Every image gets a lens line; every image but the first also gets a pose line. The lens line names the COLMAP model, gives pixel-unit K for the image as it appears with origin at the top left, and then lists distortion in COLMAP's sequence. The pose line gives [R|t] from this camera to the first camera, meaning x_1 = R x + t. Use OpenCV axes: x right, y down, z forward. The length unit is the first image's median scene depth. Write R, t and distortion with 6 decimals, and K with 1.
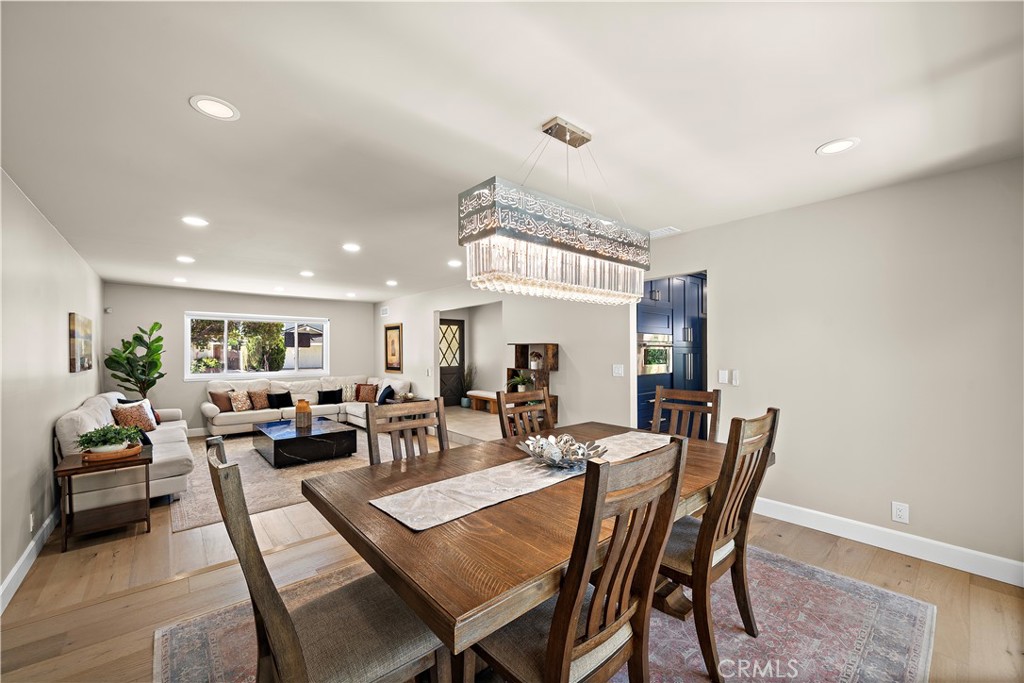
lens RADIAL K [[404.8, 0, 520.8], [0, 404.8, 345.1], [0, 0, 1]] dist [0.006052, 0.000024]
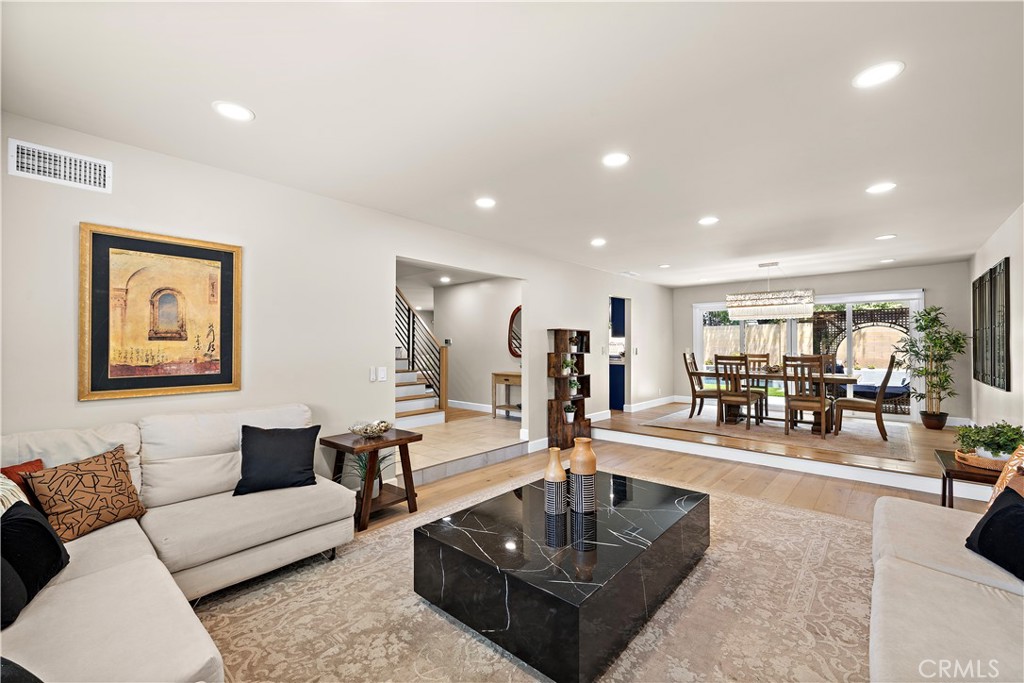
lens RADIAL K [[430.4, 0, 511.8], [0, 430.4, 345.8], [0, 0, 1]] dist [-0.000030, 0.000177]
pose [[-0.110418, 0.007609, 0.993856, -0.879676], [-0.008934, 0.999923, -0.008648, 0.040516], [-0.993845, -0.009834, -0.110341, 1.021566]]
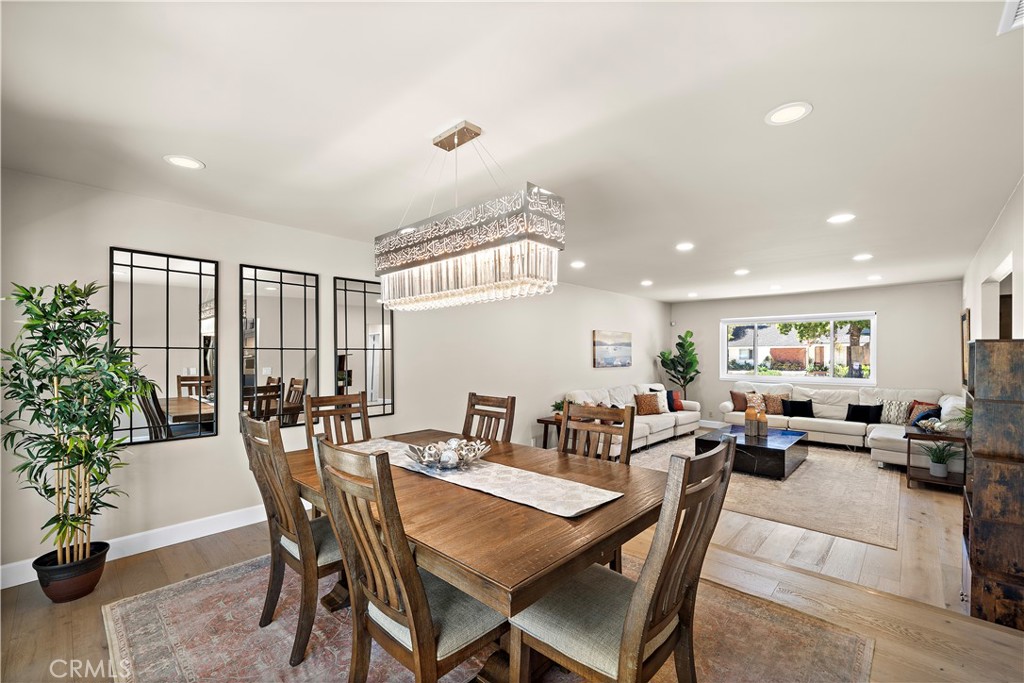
lens RADIAL K [[430.4, 0, 509.4], [0, 430.4, 351.6], [0, 0, 1]] dist [-0.000030, 0.000177]
pose [[0.081266, -0.003039, -0.996688, 0.373218], [0.015521, 0.999878, -0.001783, 0.001352], [0.996572, -0.015324, 0.081303, 0.330809]]
